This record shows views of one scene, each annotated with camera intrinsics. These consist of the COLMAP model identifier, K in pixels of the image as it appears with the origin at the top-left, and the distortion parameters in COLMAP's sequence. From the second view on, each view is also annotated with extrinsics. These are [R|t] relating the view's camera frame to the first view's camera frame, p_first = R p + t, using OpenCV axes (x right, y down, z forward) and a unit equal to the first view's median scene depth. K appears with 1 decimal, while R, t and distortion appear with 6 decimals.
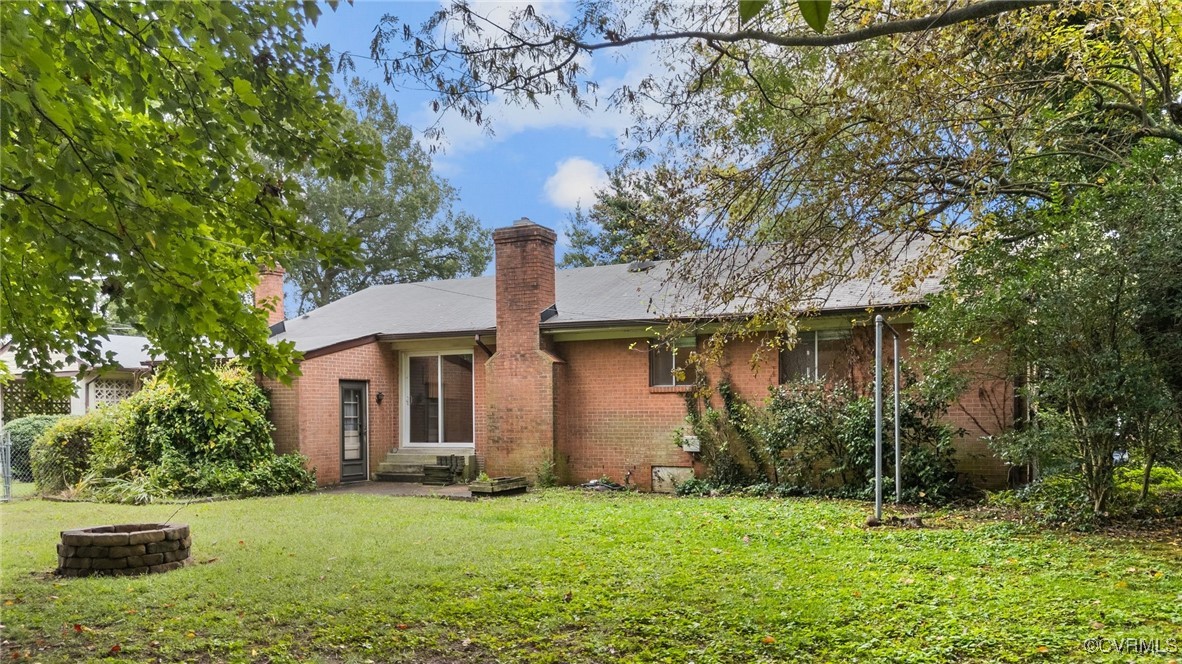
lens RADIAL K [[904.6, 0, 592.8], [0, 904.6, 412.8], [0, 0, 1]] dist [0.001507, -0.151957]
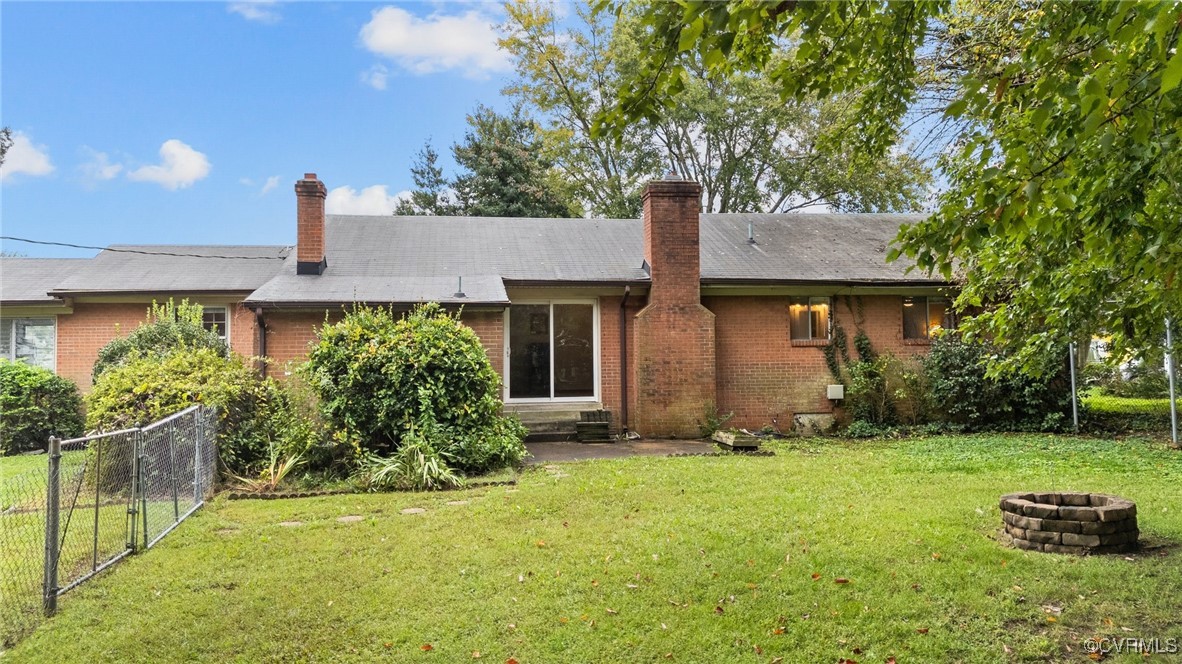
lens RADIAL K [[872.5, 0, 596.0], [0, 872.5, 295.8], [0, 0, 1]] dist [0.085823, -0.134170]
pose [[0.808325, 0.036296, 0.587616, -0.739862], [0.004994, 0.997639, -0.068491, -0.011257], [-0.588715, 0.058297, 0.806236, 0.271632]]
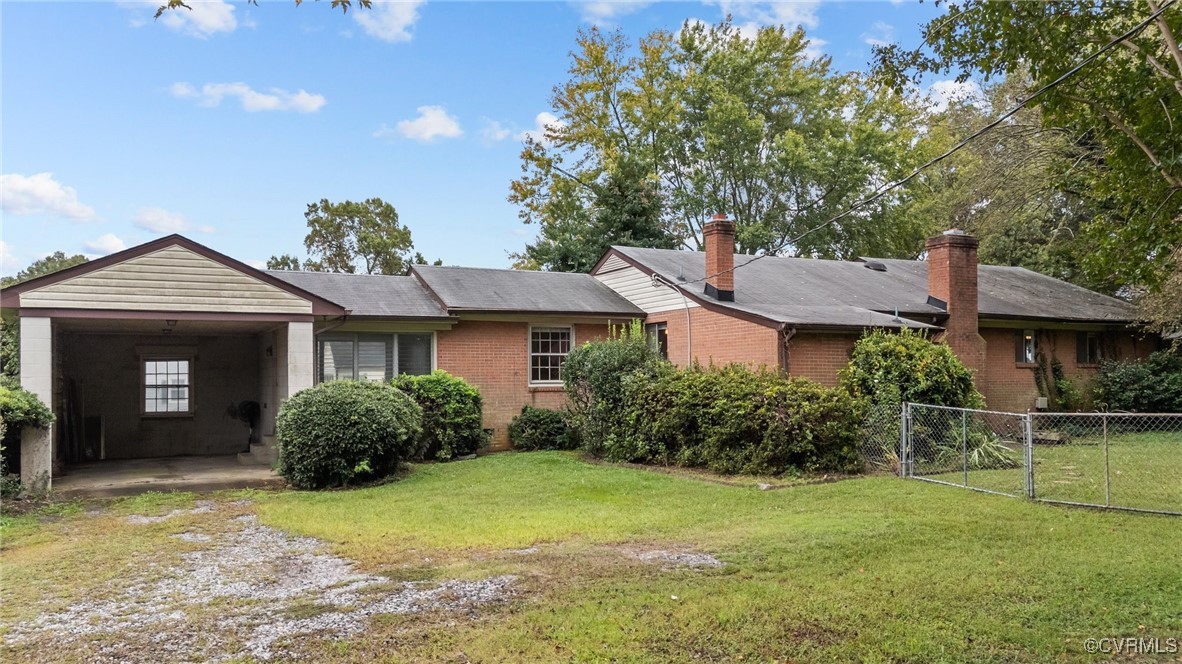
lens RADIAL K [[871.1, 0, 592.3], [0, 871.1, 363.5], [0, 0, 1]] dist [0.086379, -0.132680]
pose [[0.598416, 0.021666, 0.800892, -1.410767], [0.001138, 0.999610, -0.027893, 0.008861], [-0.801184, 0.017603, 0.598158, 0.689210]]
